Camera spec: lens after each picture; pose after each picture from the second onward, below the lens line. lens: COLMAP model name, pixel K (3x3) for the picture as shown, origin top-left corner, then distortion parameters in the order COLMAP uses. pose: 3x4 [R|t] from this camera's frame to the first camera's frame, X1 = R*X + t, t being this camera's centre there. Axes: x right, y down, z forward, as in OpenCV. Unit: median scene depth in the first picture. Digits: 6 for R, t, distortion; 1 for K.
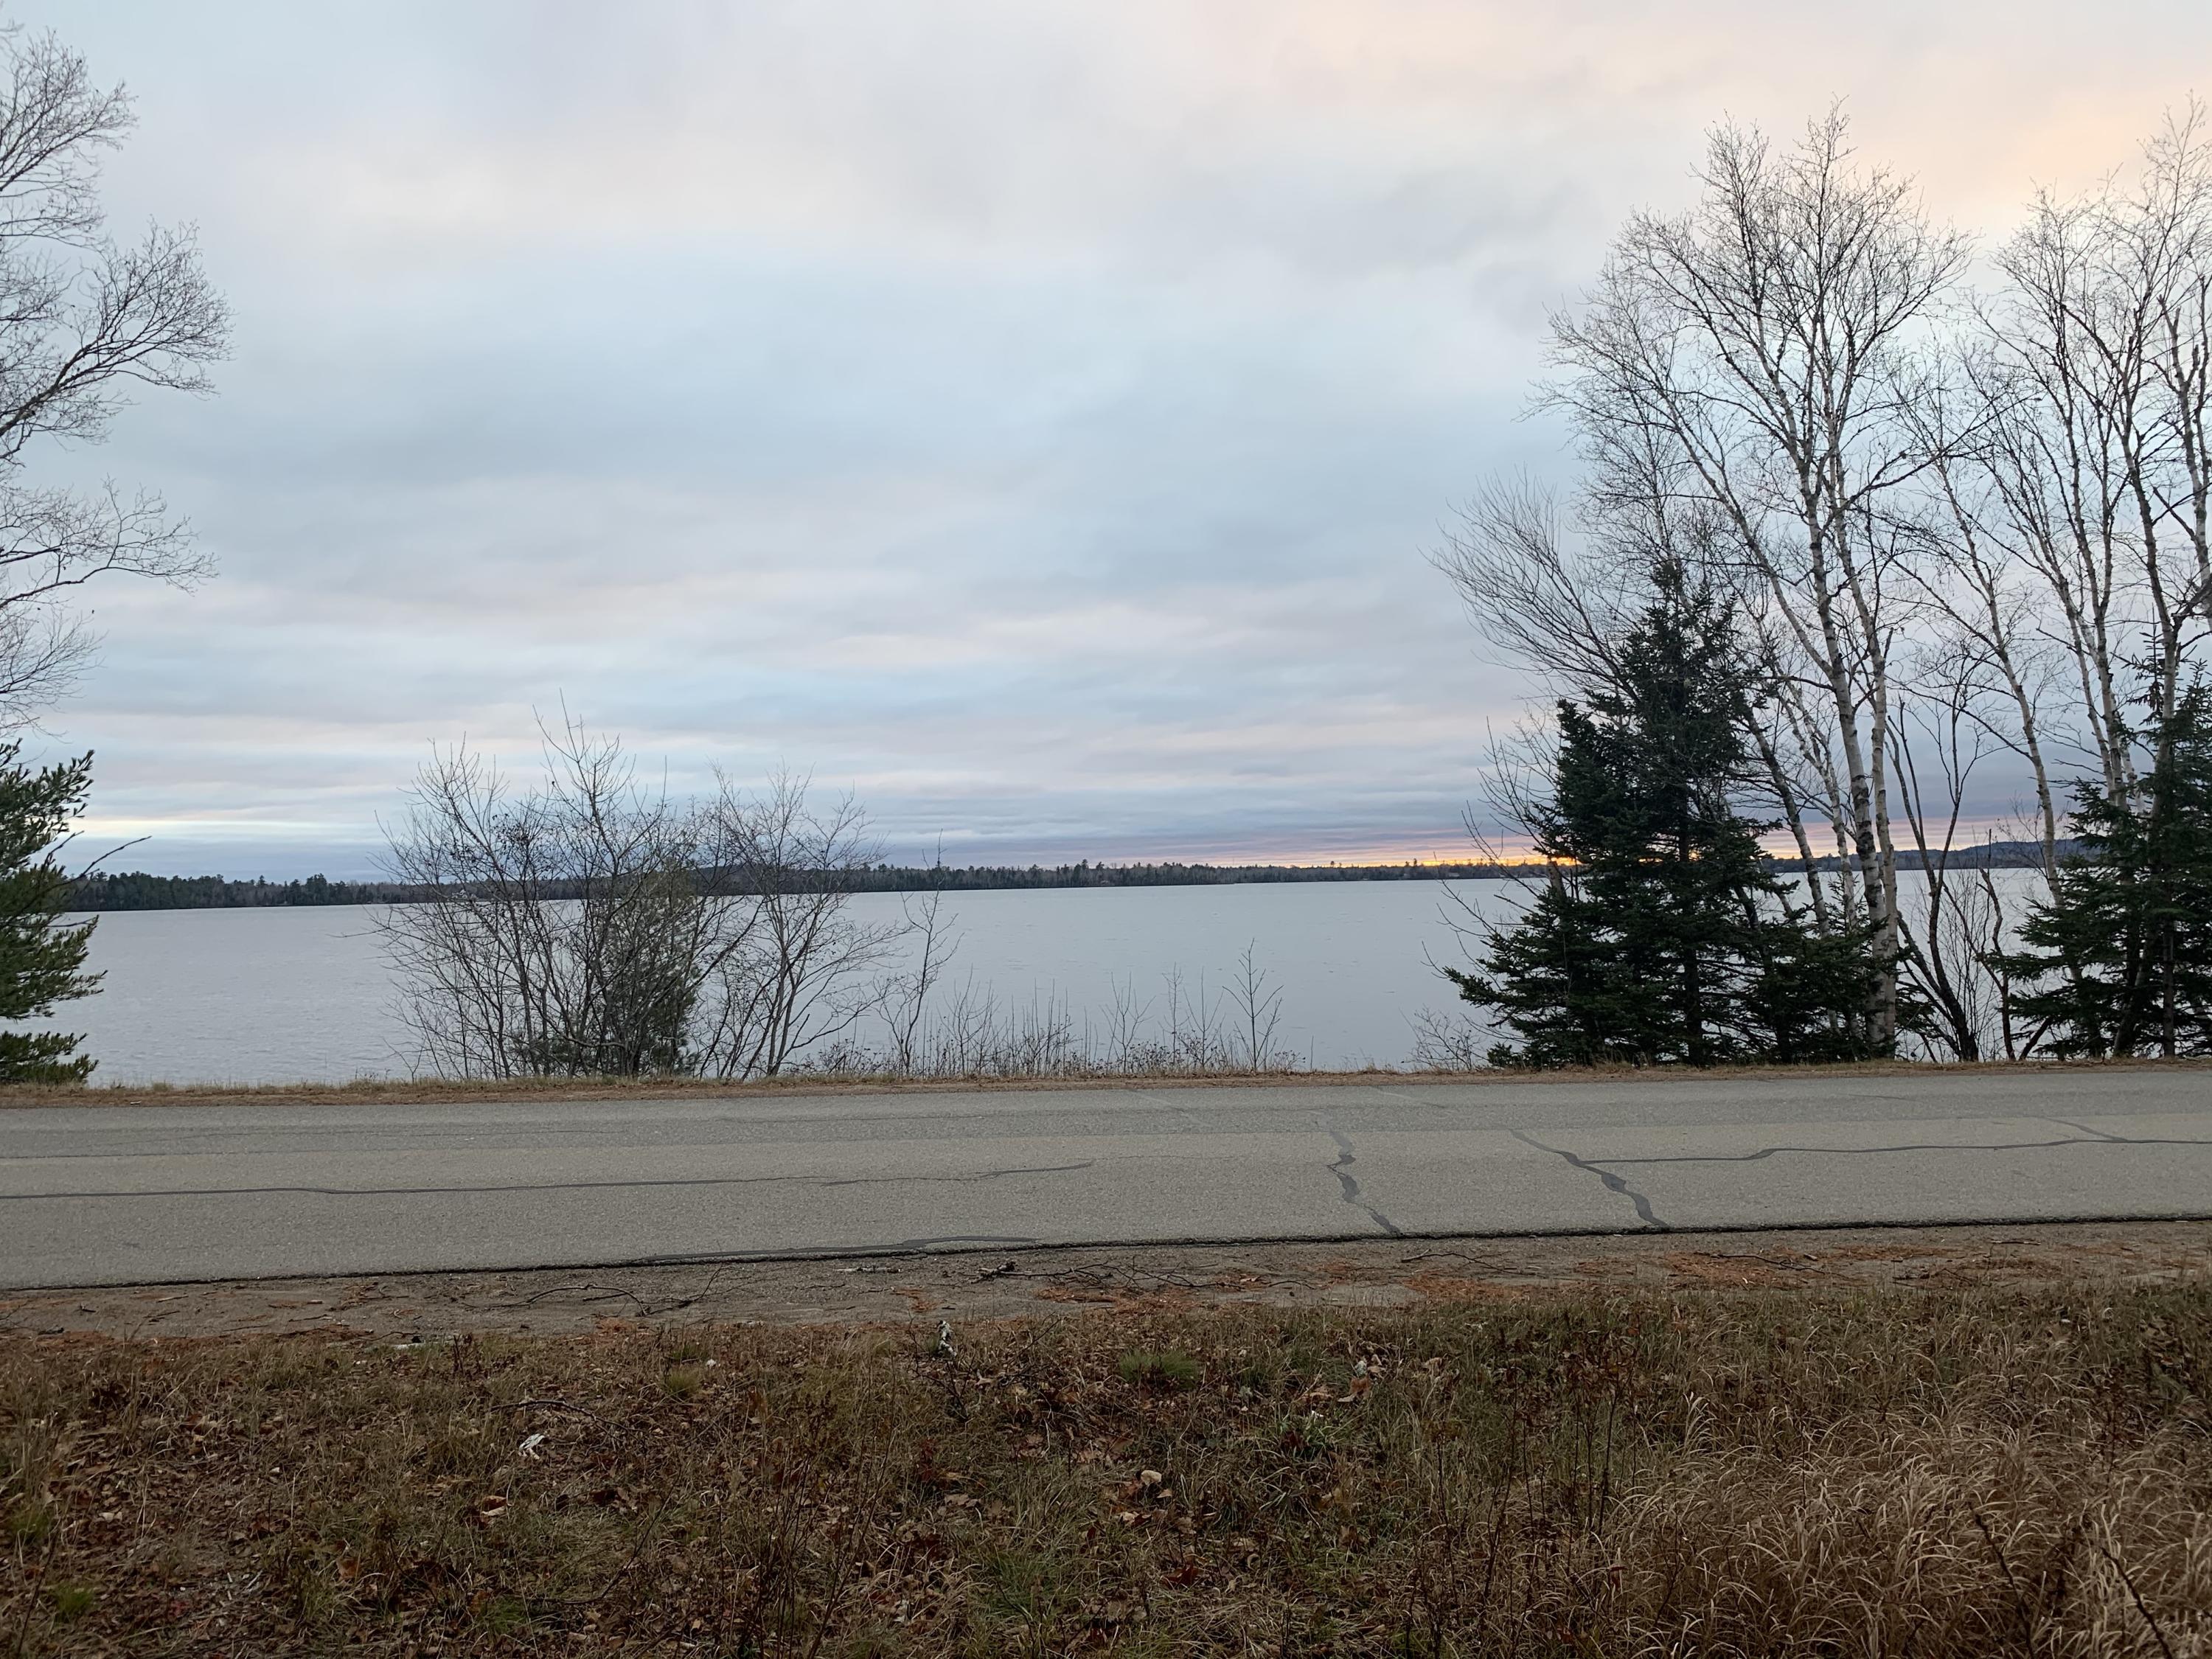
lens RADIAL K [[1685.6, 0, 1106.0], [0, 1685.6, 829.5], [0, 0, 1]] dist [0.005760, -0.006629]
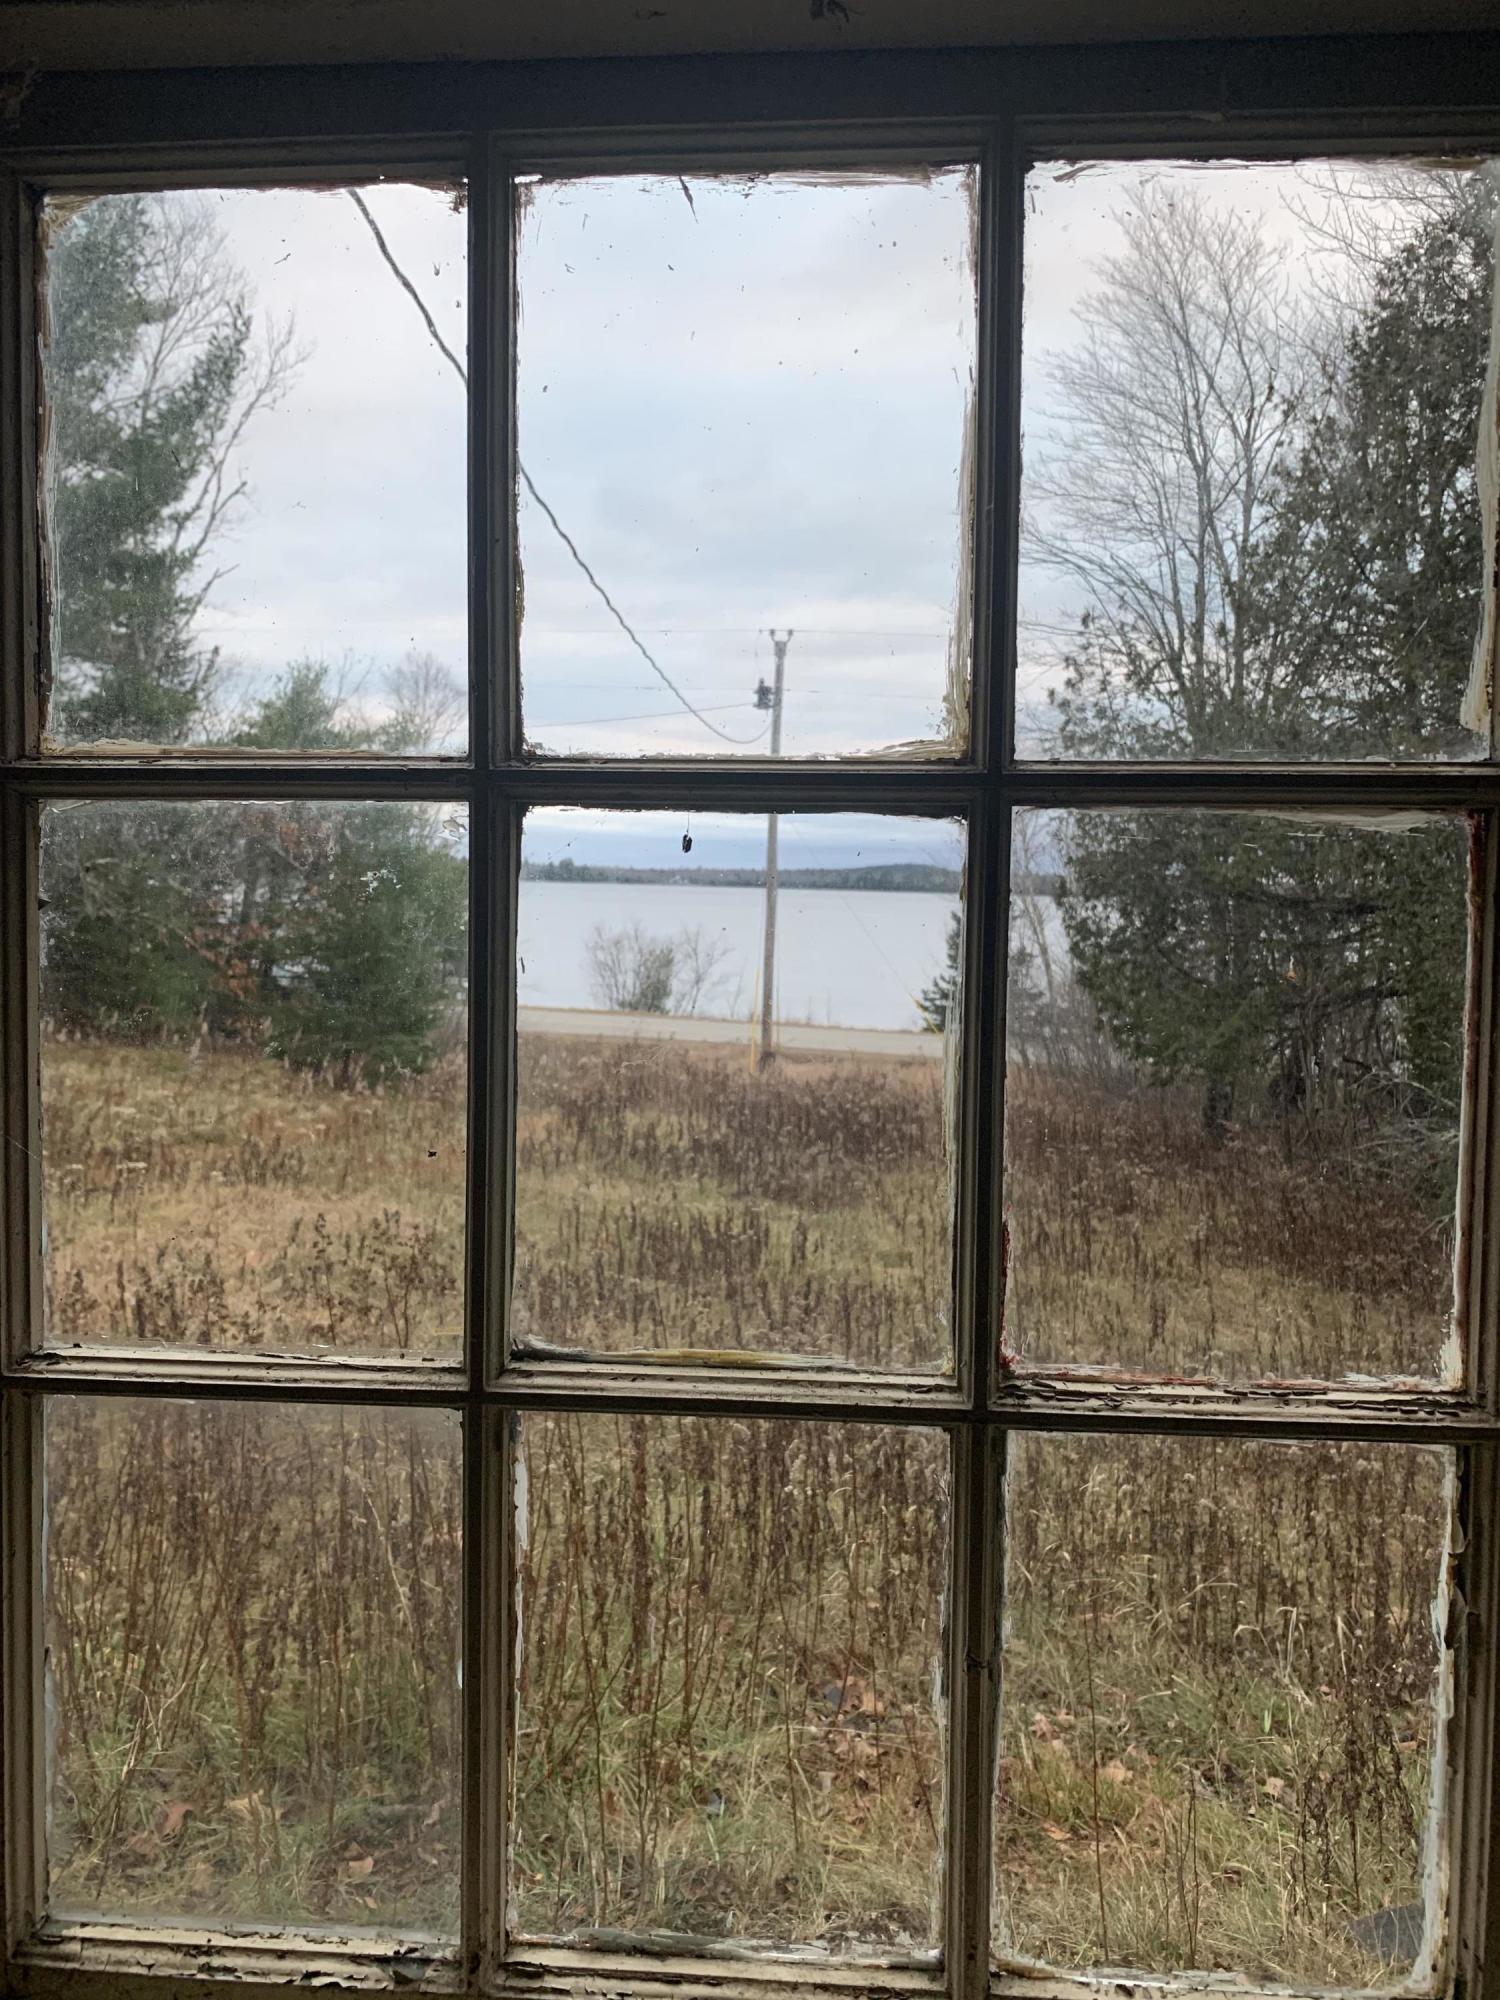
lens RADIAL K [[1528.9, 0, 750.0], [0, 1528.9, 1000.0], [0, 0, 1]] dist [0.008039, 0.002626]
pose [[0.946837, 0.071907, -0.313575, 0.846434], [-0.037269, 0.992655, 0.115097, -0.232925], [0.319548, -0.097291, 0.942562, -1.762537]]
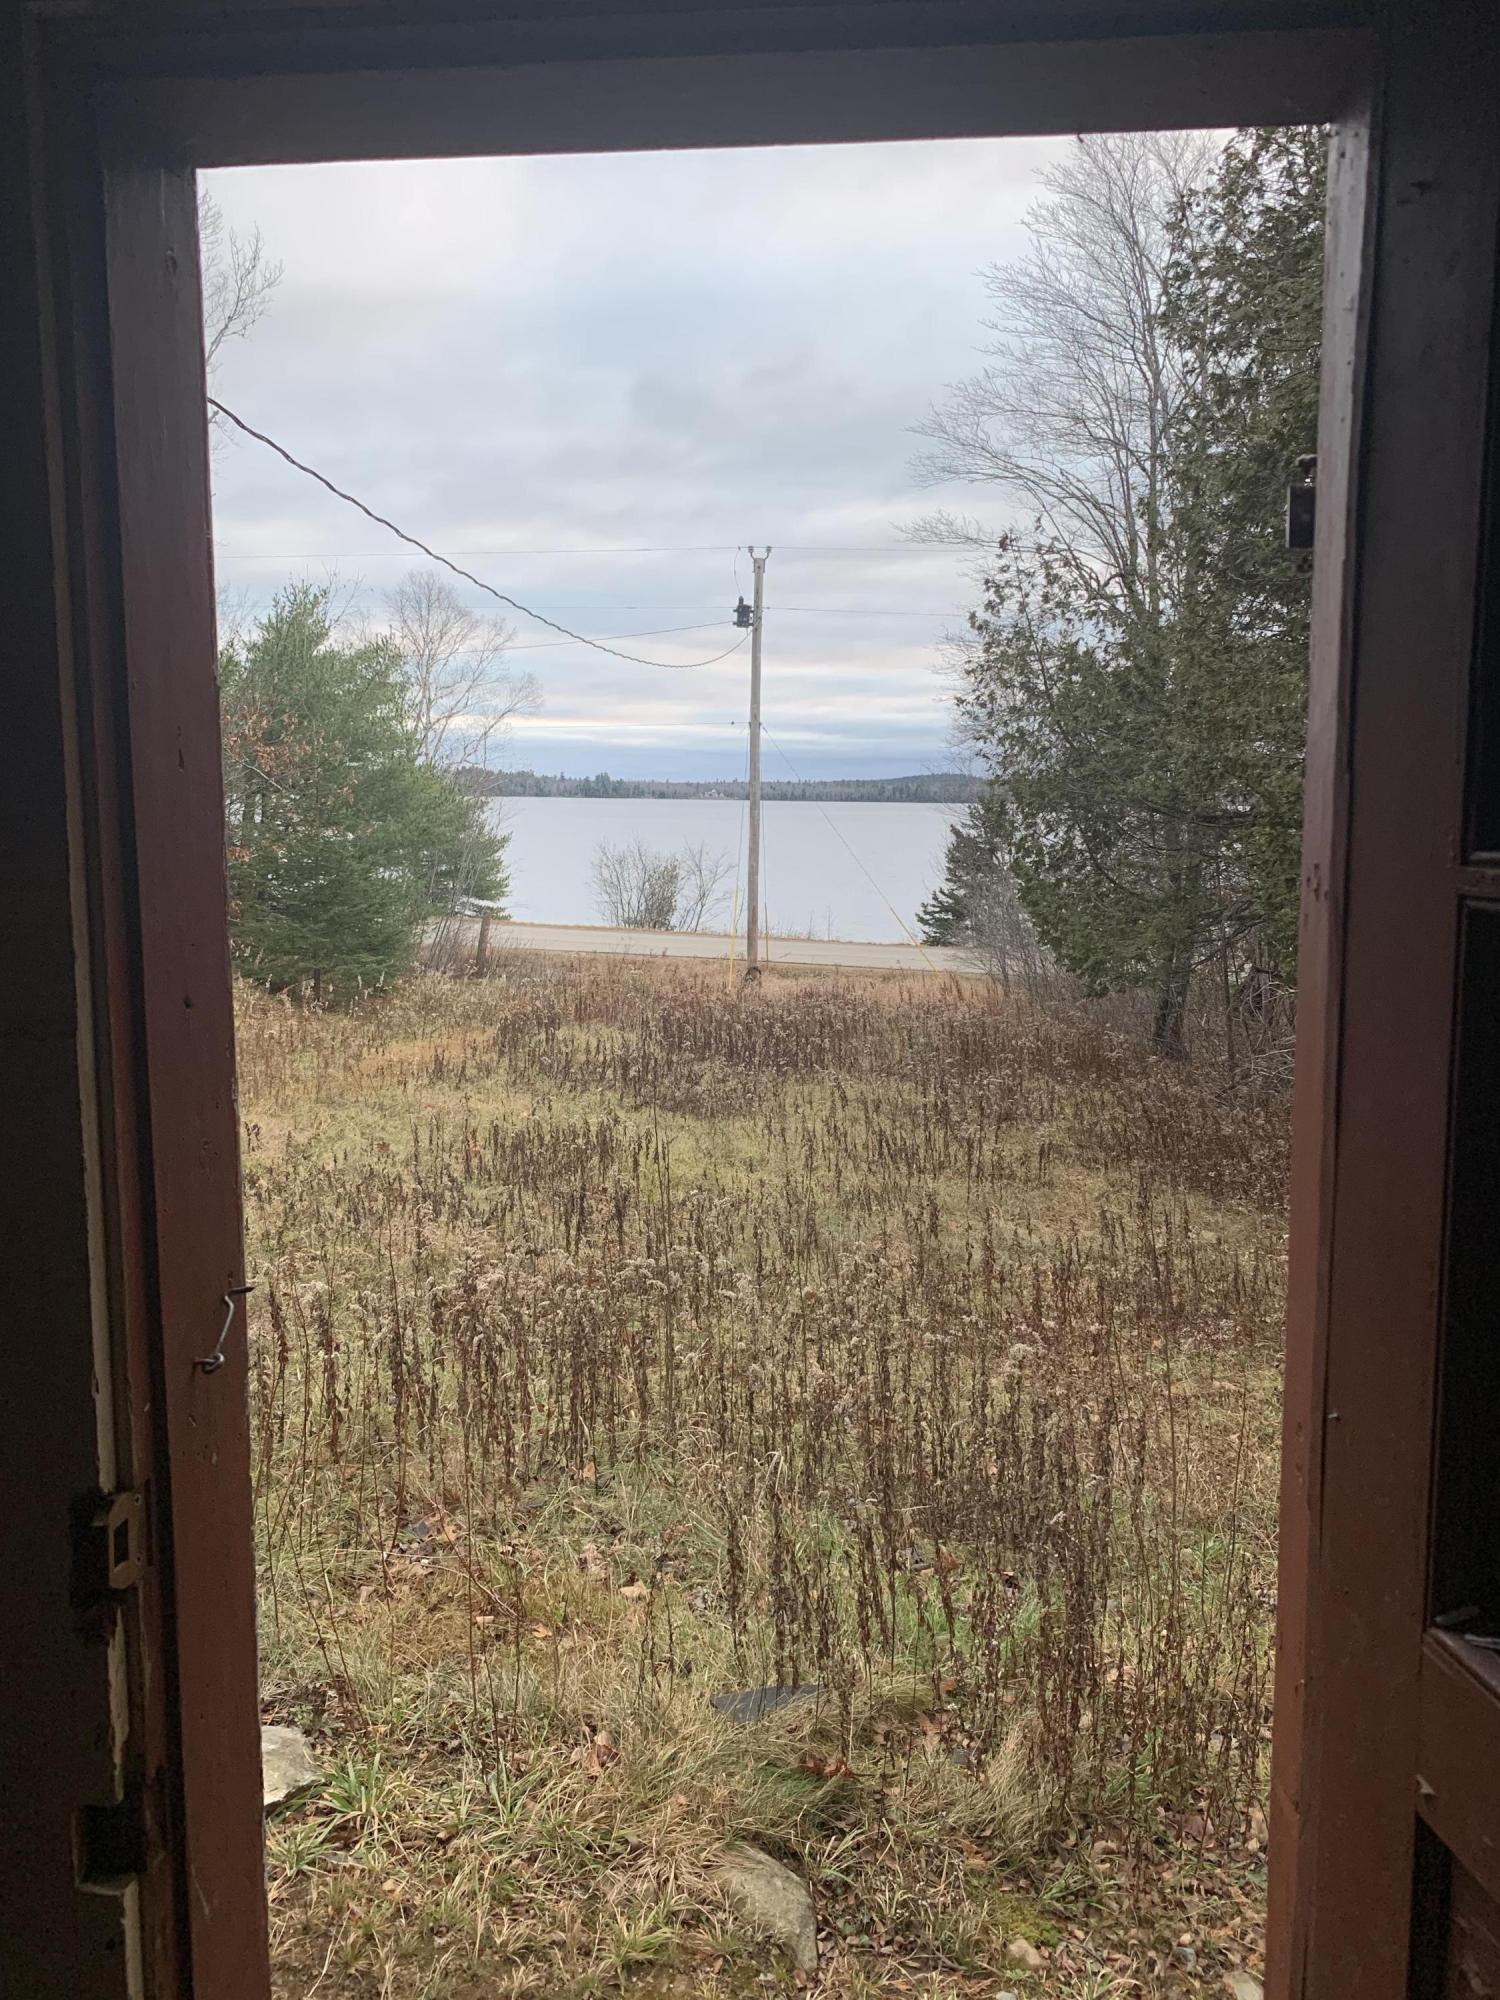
lens RADIAL K [[1524.0, 0, 750.0], [0, 1524.0, 1000.0], [0, 0, 1]] dist [0.005760, -0.006629]
pose [[0.939080, 0.080968, -0.334025, 0.925122], [-0.023597, 0.984751, 0.172362, -0.243590], [0.342887, -0.153980, 0.926671, -1.768475]]
